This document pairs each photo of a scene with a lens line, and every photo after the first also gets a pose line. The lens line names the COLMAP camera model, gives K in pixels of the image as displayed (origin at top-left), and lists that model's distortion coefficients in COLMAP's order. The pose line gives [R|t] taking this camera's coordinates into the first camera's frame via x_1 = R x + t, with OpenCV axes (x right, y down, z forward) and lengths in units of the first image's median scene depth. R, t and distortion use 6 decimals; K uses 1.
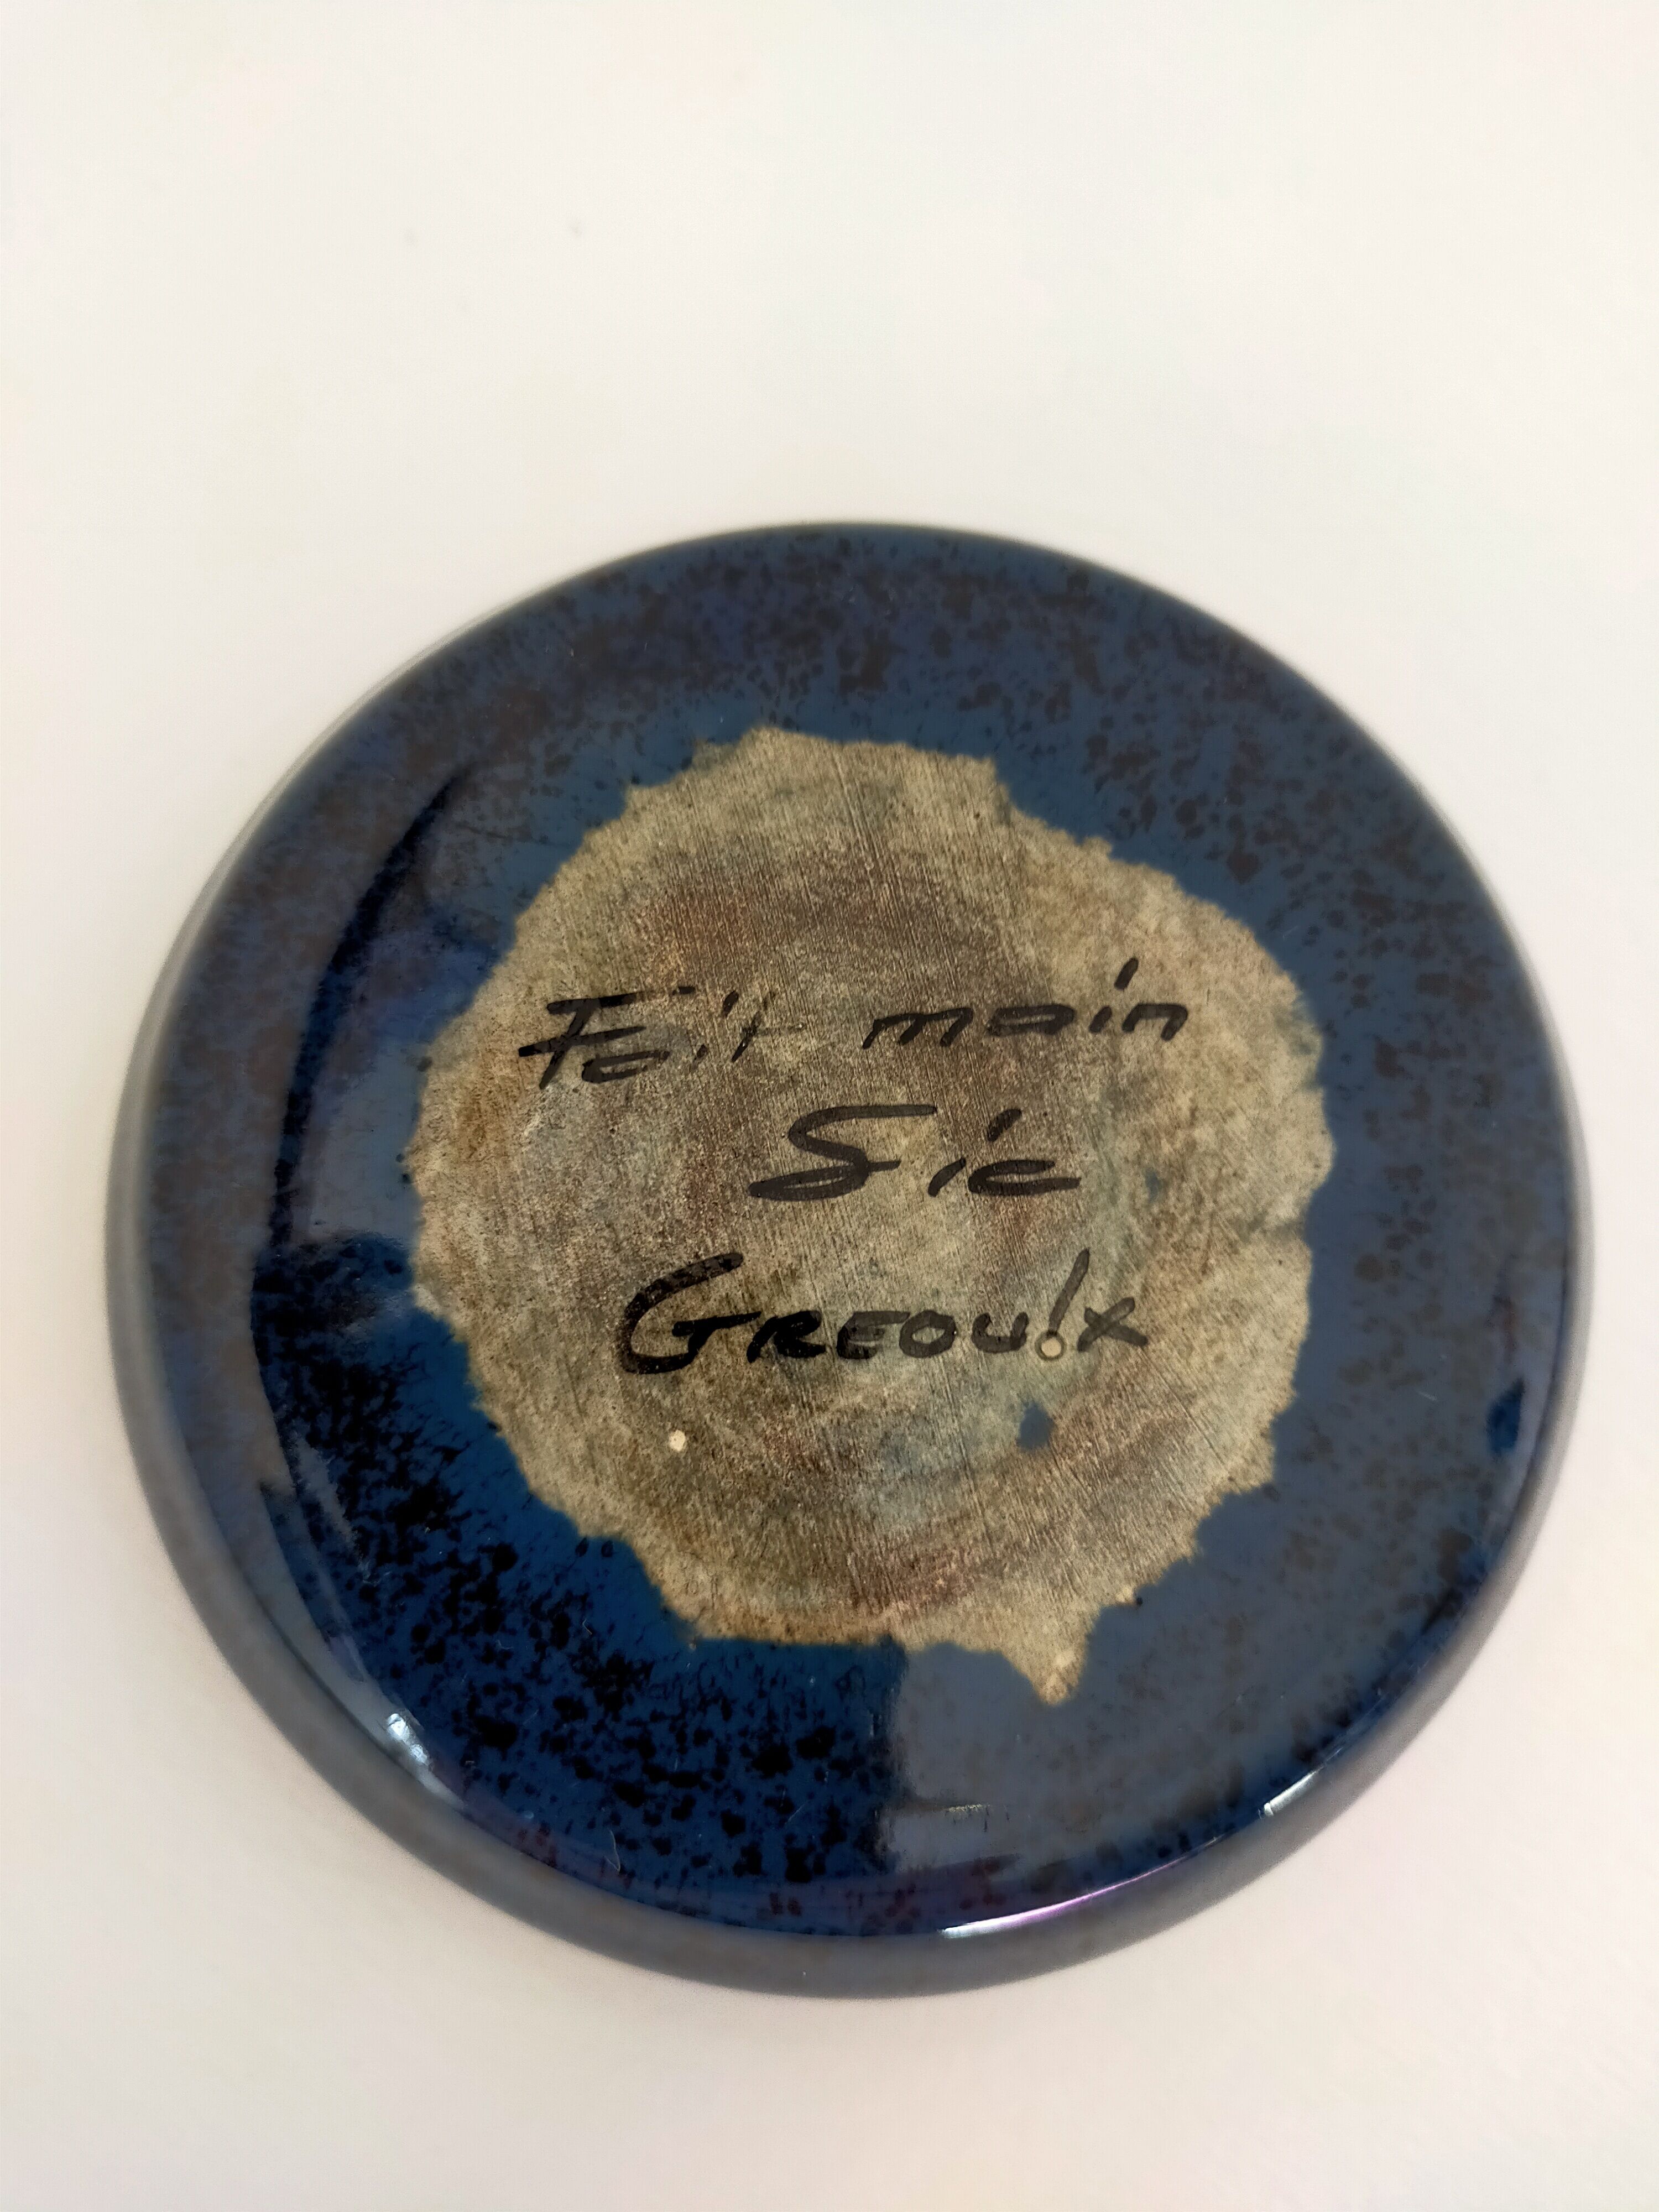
lens RADIAL K [[1737.0, 0, 829.5], [0, 1737.0, 1106.0], [0, 0, 1]] dist [0.056535, 0.000735]
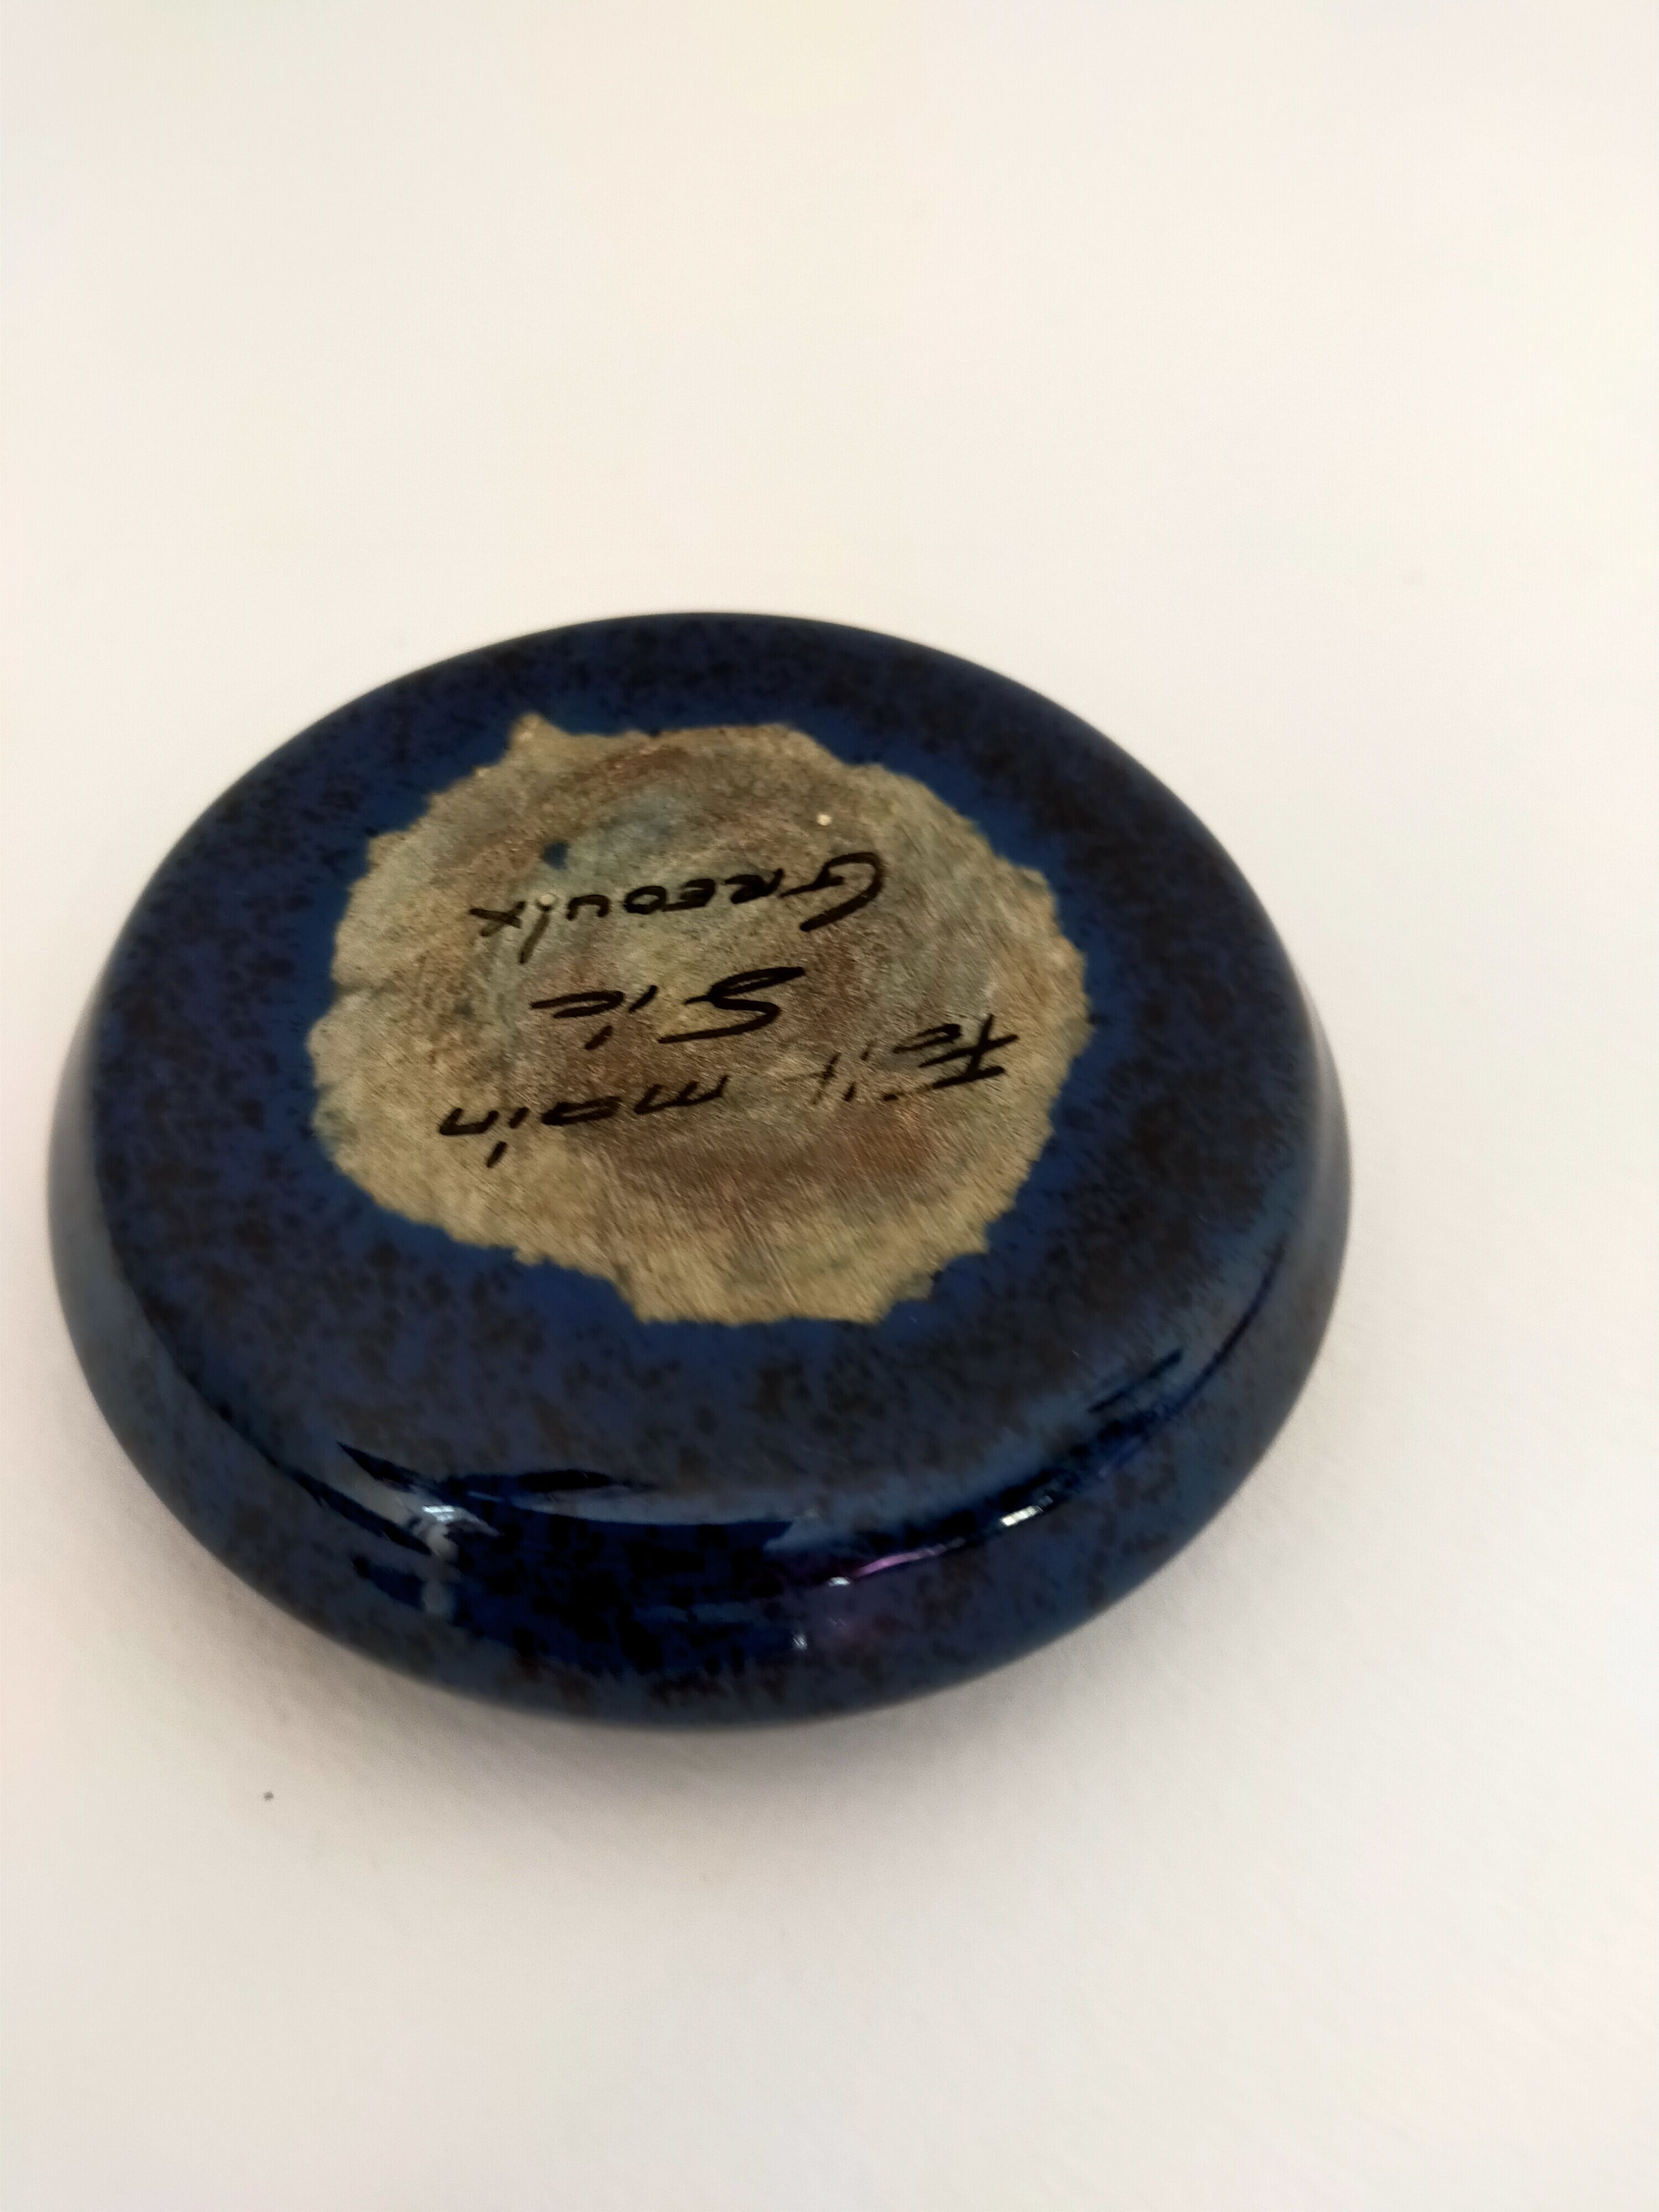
lens RADIAL K [[1737.0, 0, 829.5], [0, 1737.0, 1106.0], [0, 0, 1]] dist [0.056535, 0.000735]
pose [[-0.982994, 0.104499, -0.151004, 0.129465], [-0.181481, -0.678446, 0.711882, -0.879714], [-0.028057, 0.727180, 0.685873, 0.232897]]
